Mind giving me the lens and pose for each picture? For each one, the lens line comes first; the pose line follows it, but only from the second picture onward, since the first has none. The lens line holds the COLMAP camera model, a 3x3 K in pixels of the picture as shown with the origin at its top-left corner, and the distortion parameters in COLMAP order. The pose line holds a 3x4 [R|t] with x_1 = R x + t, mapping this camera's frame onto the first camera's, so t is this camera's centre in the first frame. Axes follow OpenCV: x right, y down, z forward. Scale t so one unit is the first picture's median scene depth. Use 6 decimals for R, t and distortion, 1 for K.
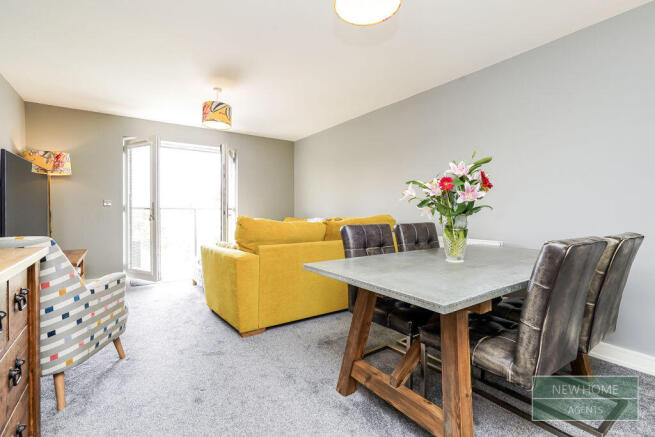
lens RADIAL K [[300.8, 0, 329.1], [0, 300.8, 216.1], [0, 0, 1]] dist [0.004357, 0.001466]
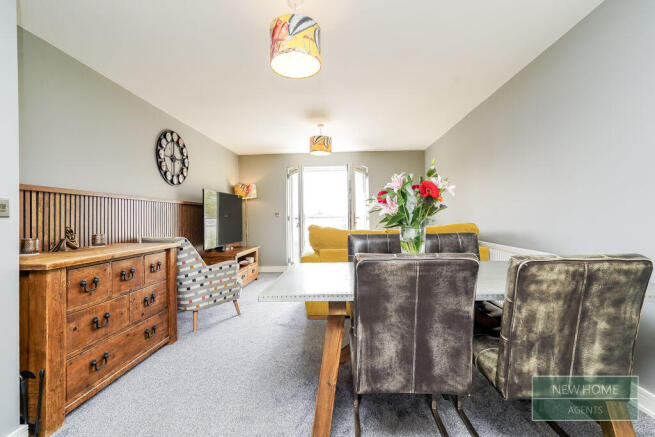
lens RADIAL K [[300.8, 0, 325.6], [0, 300.8, 213.5], [0, 0, 1]] dist [0.004357, 0.001466]
pose [[0.779609, -0.021655, -0.625892, 0.454323], [0.006241, 0.999621, -0.026812, -0.013263], [0.626235, 0.016997, 0.779449, 0.026039]]
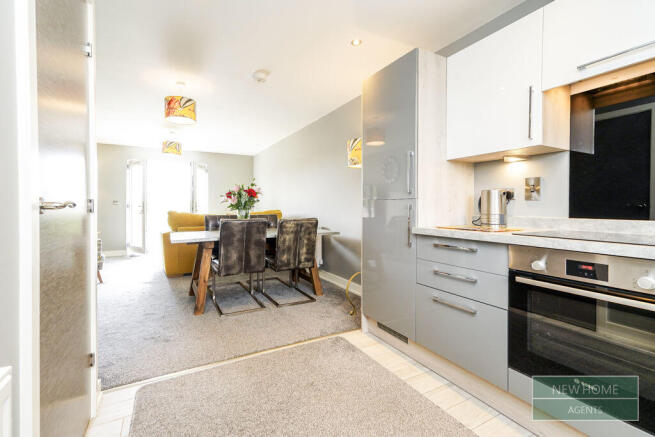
lens RADIAL K [[300.8, 0, 331.5], [0, 300.8, 209.7], [0, 0, 1]] dist [0.004357, 0.001466]
pose [[0.993822, 0.000831, -0.110980, 0.685167], [-0.001639, 0.999973, -0.007190, 0.003409], [0.110971, 0.007327, 0.993797, -0.530231]]
